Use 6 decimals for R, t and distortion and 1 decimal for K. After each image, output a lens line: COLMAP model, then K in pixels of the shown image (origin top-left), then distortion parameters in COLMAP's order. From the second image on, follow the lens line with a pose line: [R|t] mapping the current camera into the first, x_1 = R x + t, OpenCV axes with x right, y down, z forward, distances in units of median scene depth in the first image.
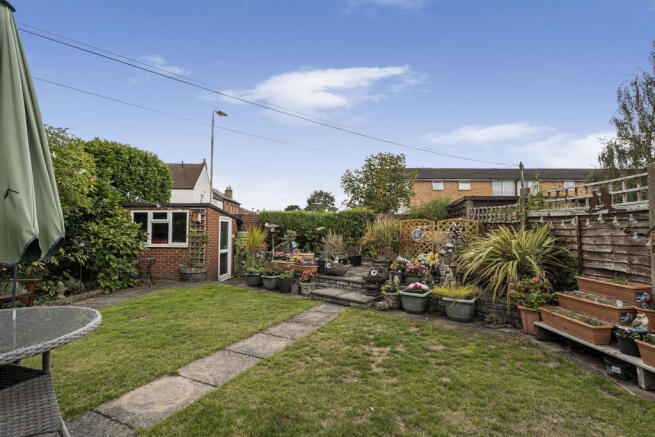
lens RADIAL K [[297.2, 0, 326.8], [0, 297.2, 220.4], [0, 0, 1]] dist [0.001336, 0.000082]
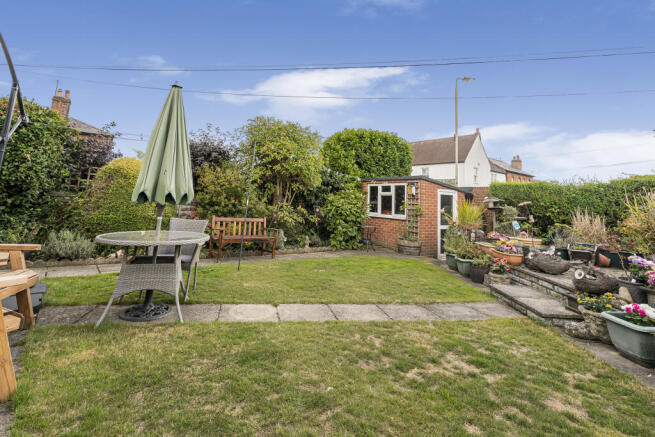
lens RADIAL K [[328.3, 0, 325.6], [0, 328.3, 158.7], [0, 0, 1]] dist [0.003052, 0.000889]
pose [[0.595395, -0.081546, -0.799284, 0.287335], [-0.014253, 0.993607, -0.111988, 0.013105], [0.803307, 0.078069, 0.590426, 0.097414]]
